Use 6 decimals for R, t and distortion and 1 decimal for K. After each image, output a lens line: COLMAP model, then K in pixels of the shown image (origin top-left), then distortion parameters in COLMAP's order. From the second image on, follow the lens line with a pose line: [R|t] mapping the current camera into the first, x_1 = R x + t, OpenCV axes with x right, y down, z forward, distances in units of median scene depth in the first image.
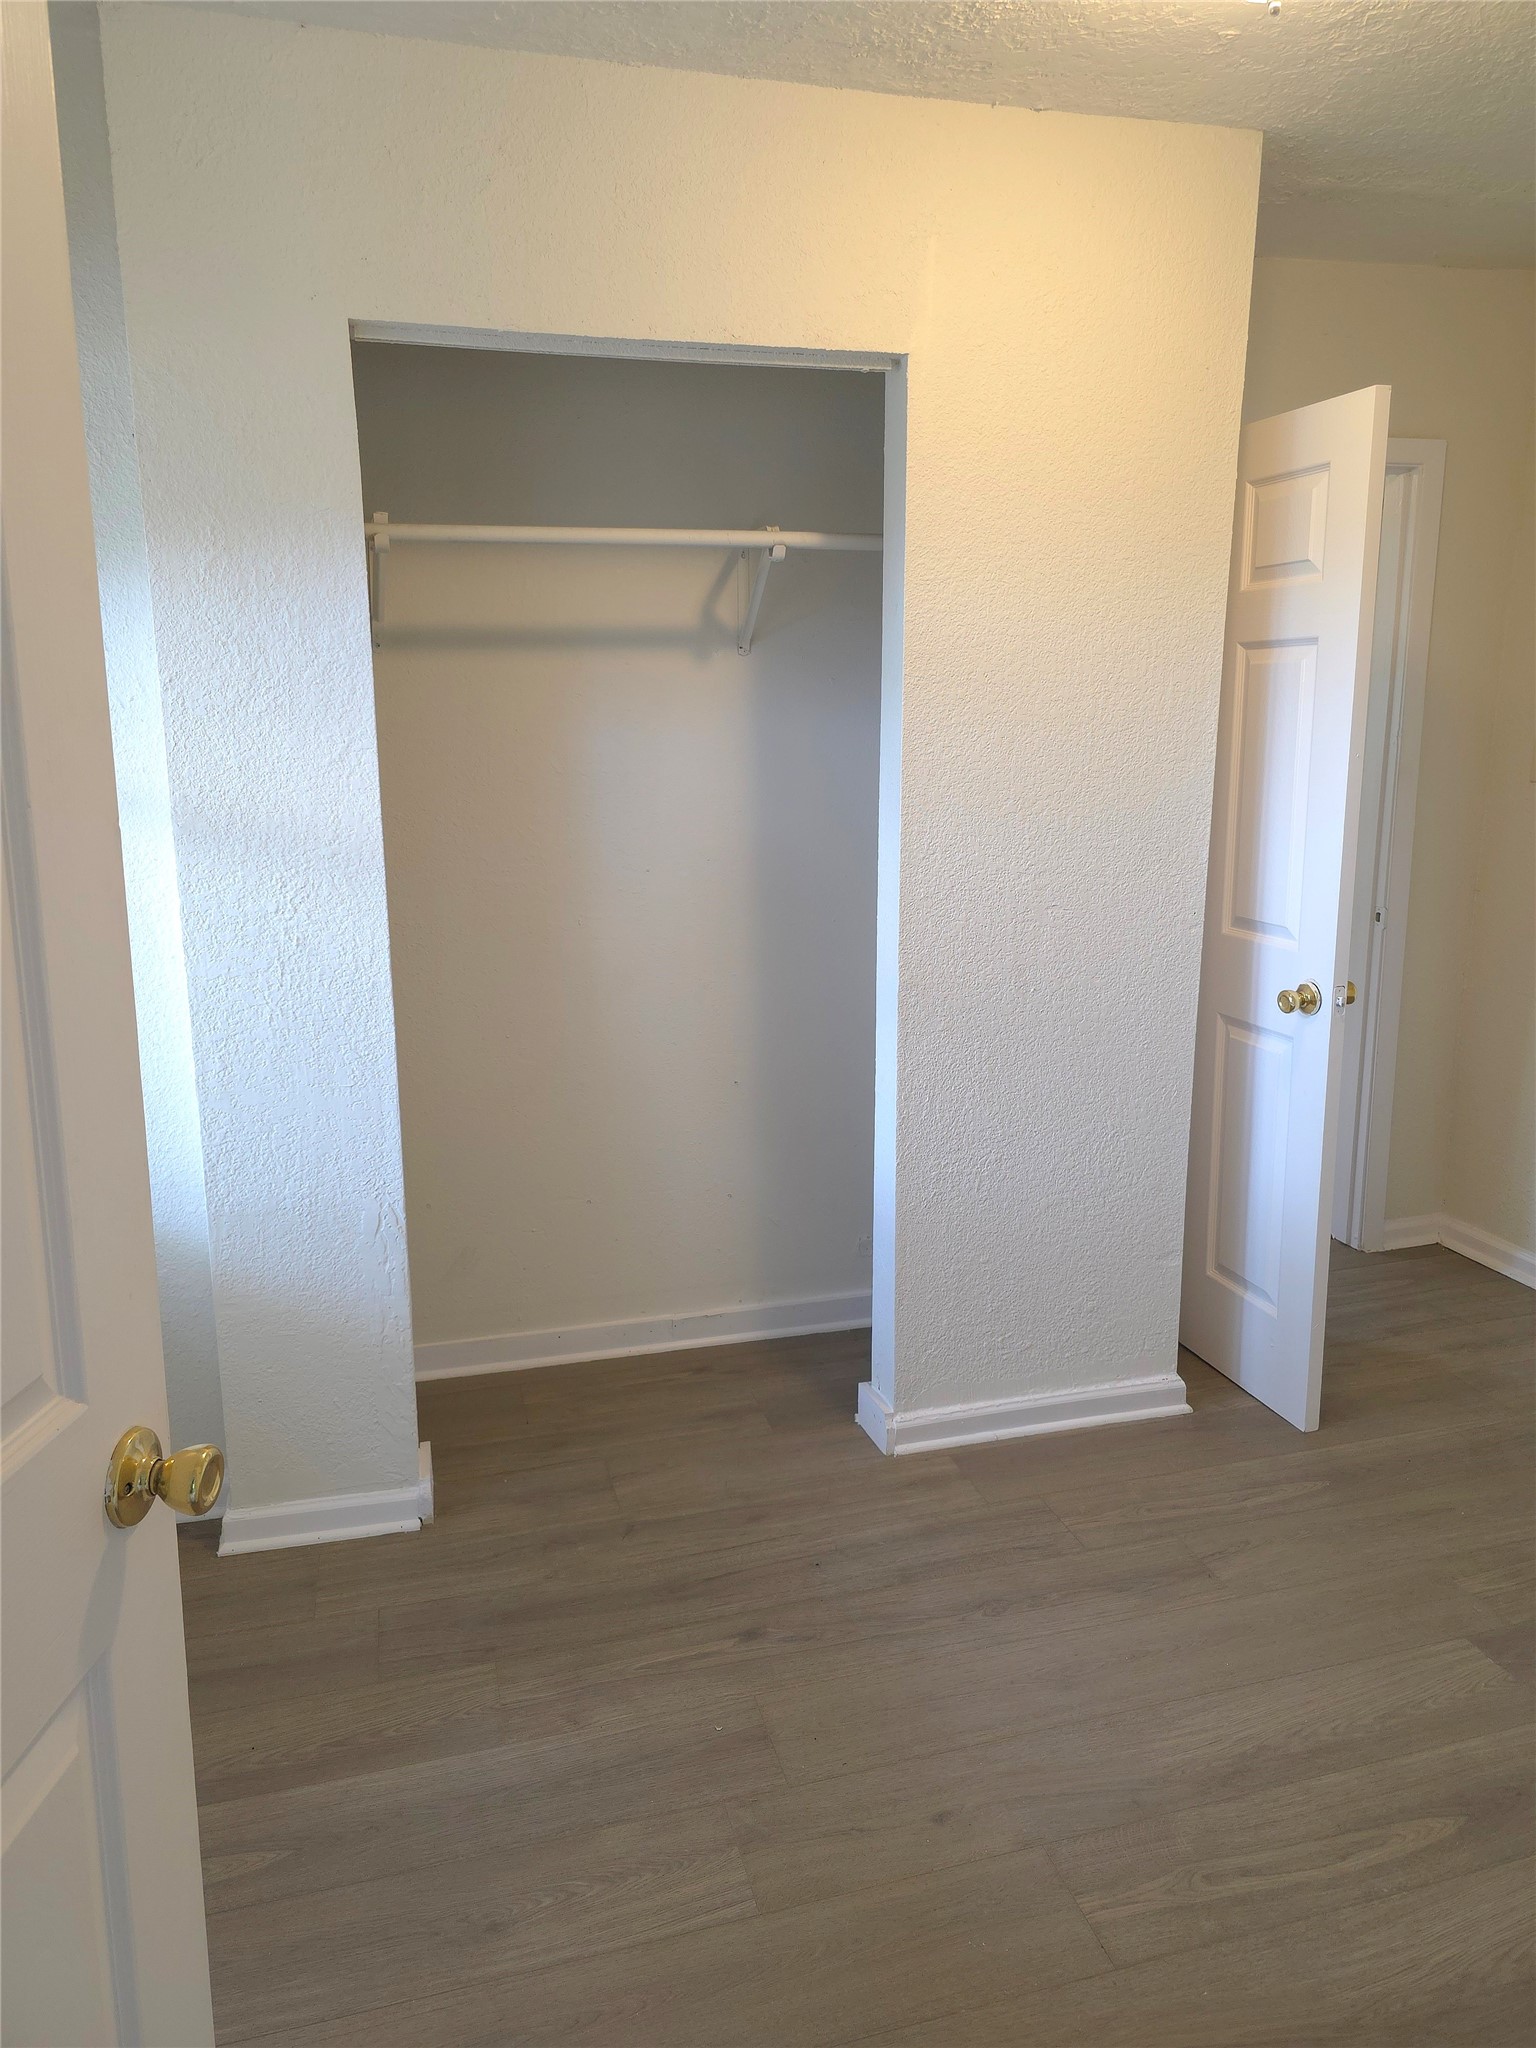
lens RADIAL K [[1431.6, 0, 763.6], [0, 1431.6, 1004.0], [0, 0, 1]] dist [0.073963, -0.060495]
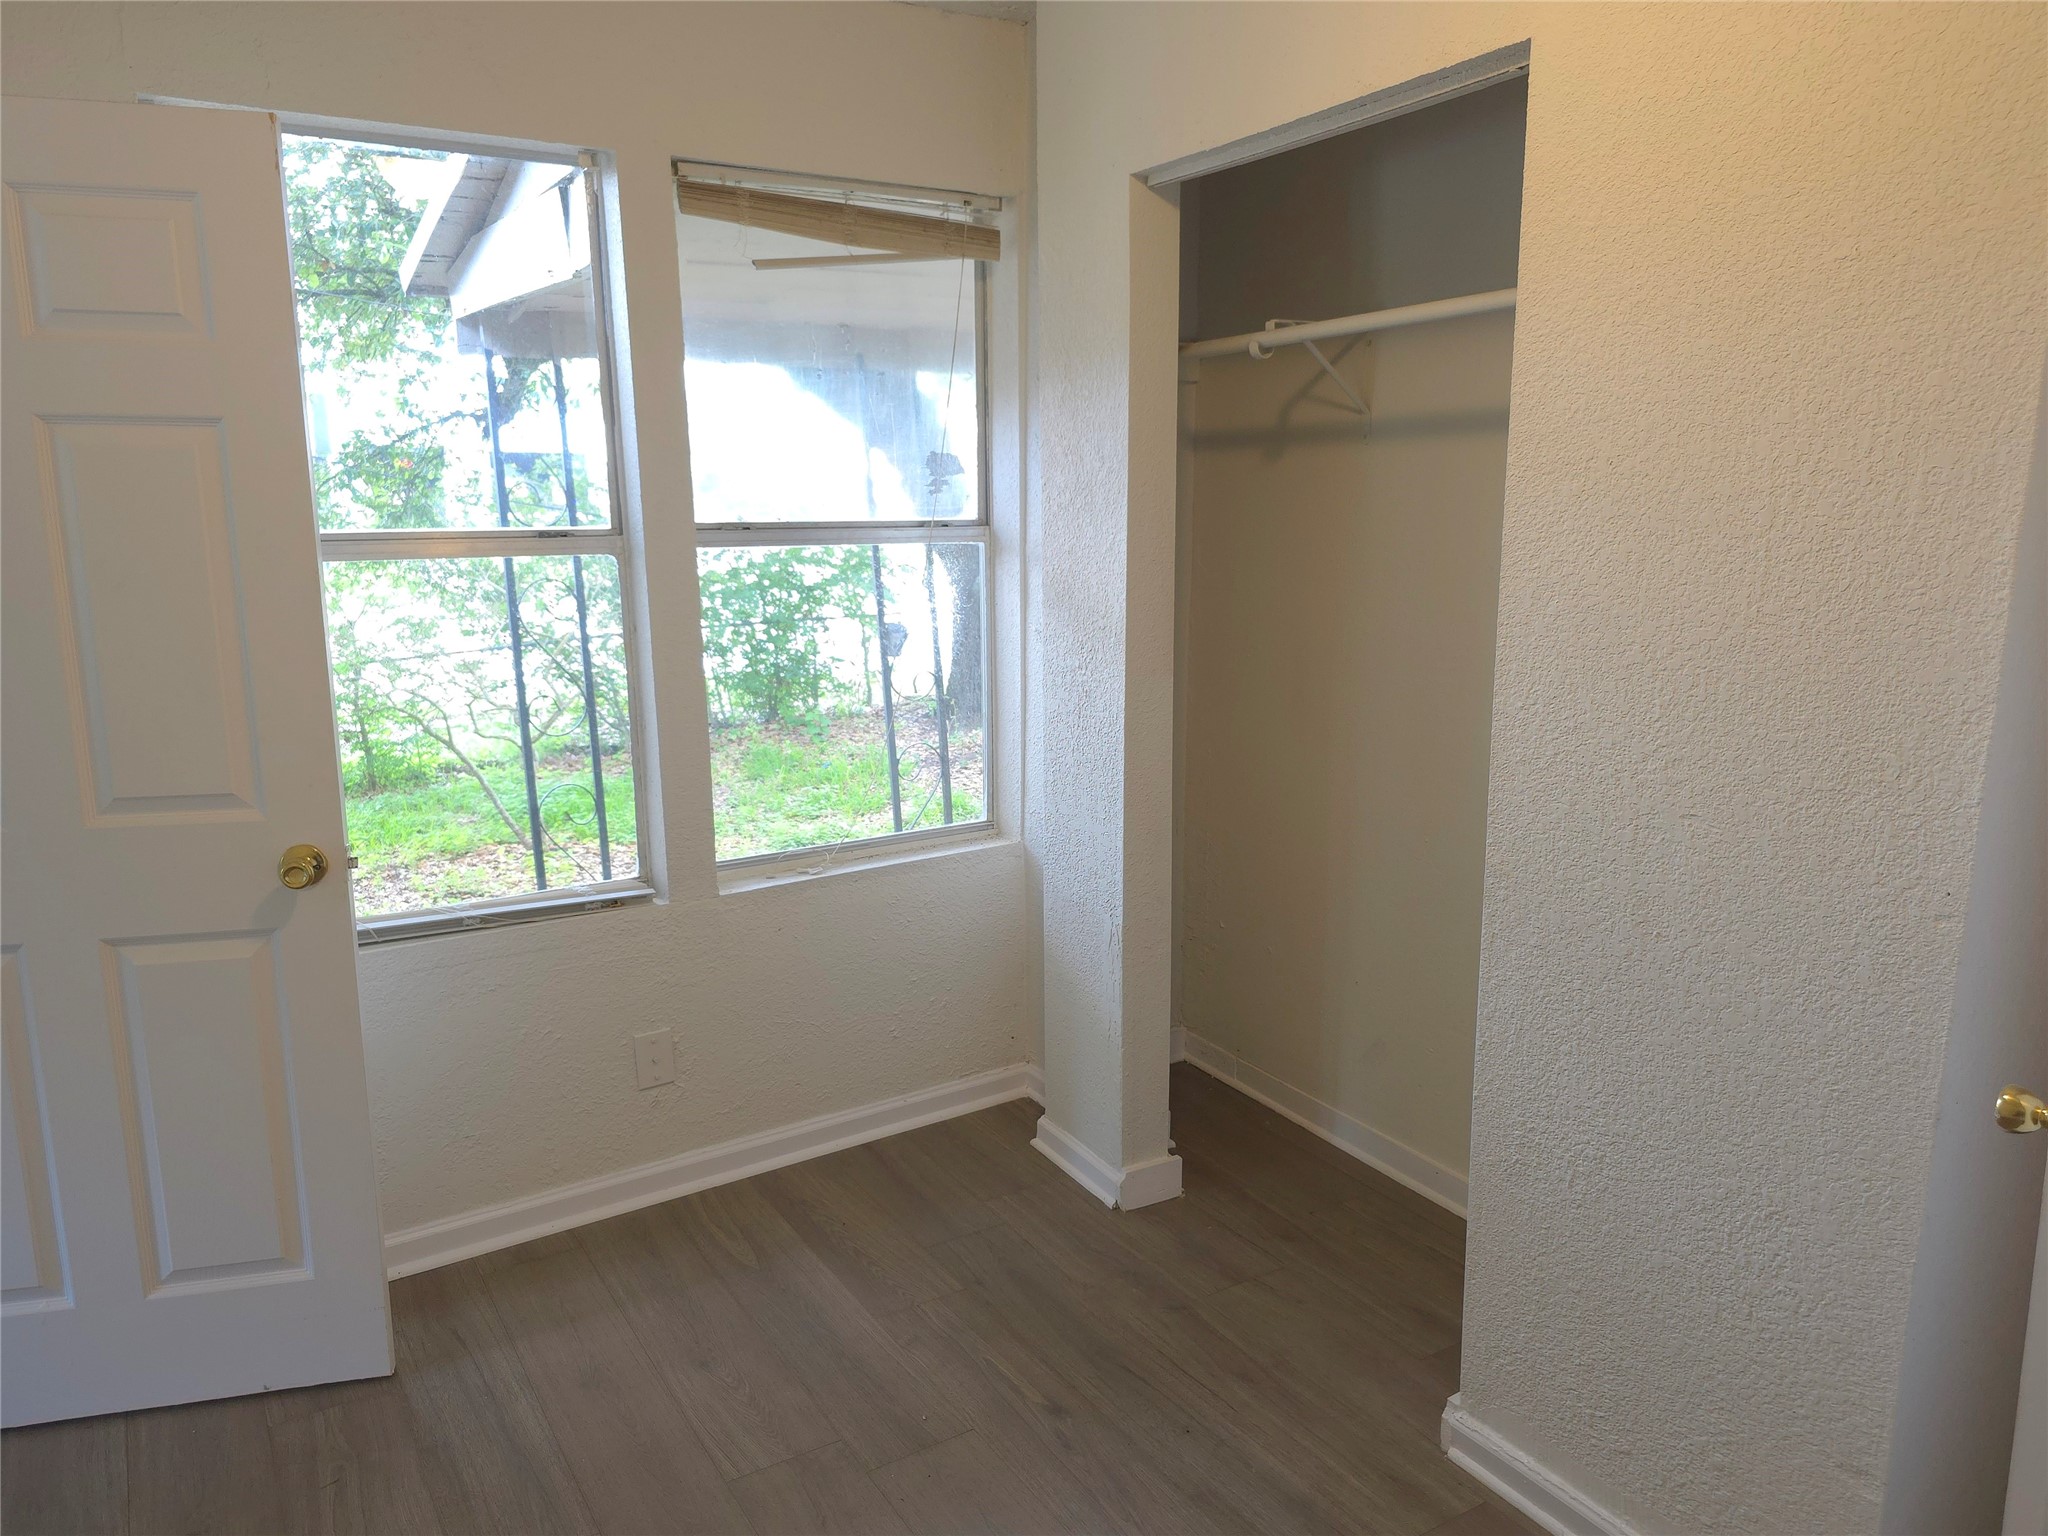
lens RADIAL K [[1431.6, 0, 1011.0], [0, 1431.6, 785.2], [0, 0, 1]] dist [0.073963, -0.060495]
pose [[0.263305, 0.199778, -0.943800, 0.746918], [-0.178172, 0.971563, 0.155948, -0.131105], [0.948117, 0.127097, 0.291413, 0.526701]]
